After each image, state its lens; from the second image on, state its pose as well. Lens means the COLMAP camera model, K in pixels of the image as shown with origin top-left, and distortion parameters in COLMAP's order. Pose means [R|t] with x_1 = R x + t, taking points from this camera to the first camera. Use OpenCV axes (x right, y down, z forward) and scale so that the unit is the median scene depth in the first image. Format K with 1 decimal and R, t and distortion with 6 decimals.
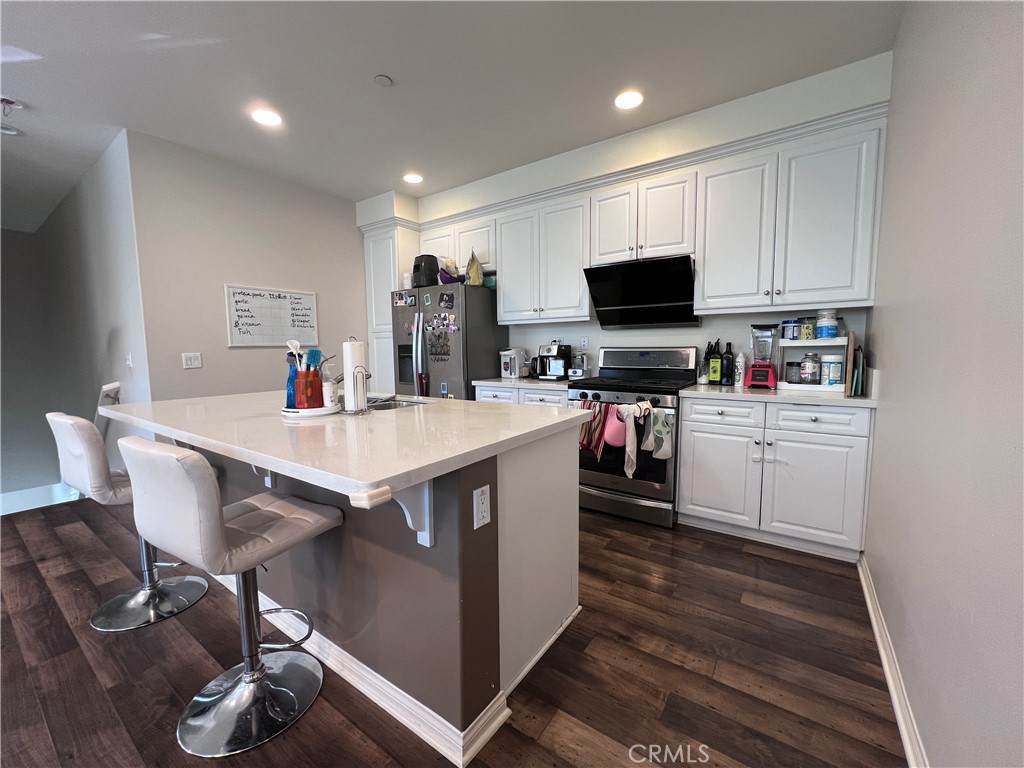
lens RADIAL K [[411.7, 0, 506.8], [0, 411.7, 383.4], [0, 0, 1]] dist [0.004024, 0.000000]
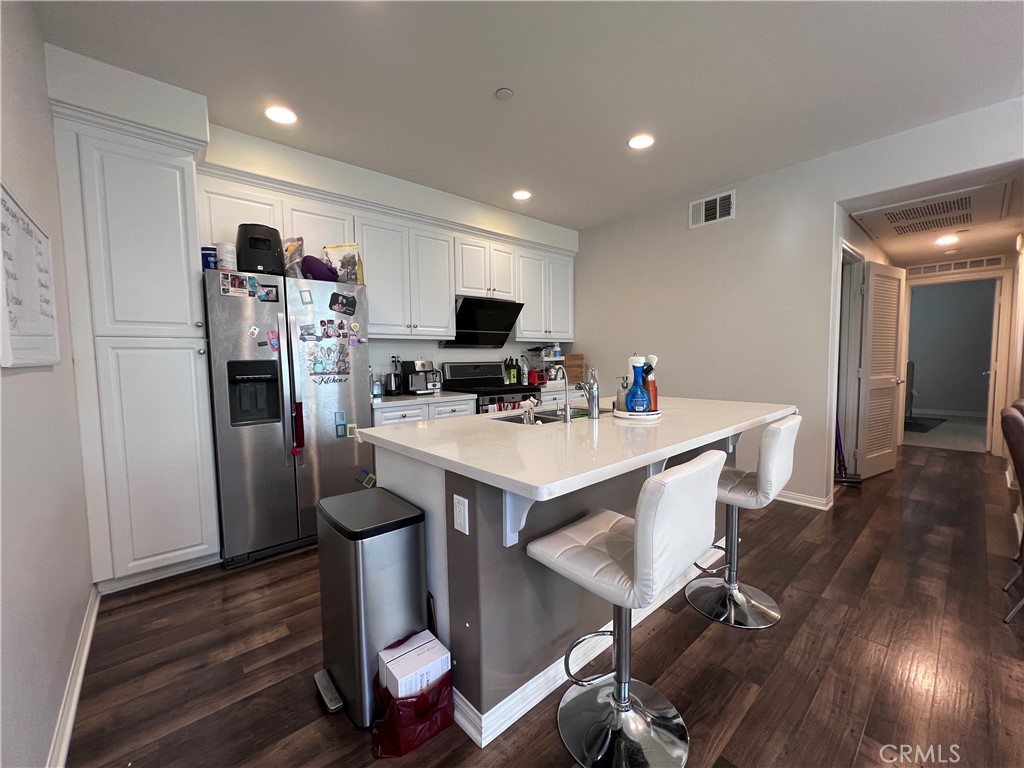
lens RADIAL K [[411.7, 0, 511.1], [0, 411.7, 387.2], [0, 0, 1]] dist [0.004024, 0.000000]
pose [[0.226677, -0.065469, 0.971767, -1.012389], [0.092572, 0.994670, 0.045419, -0.061914], [-0.969561, 0.079663, 0.231530, 0.637378]]
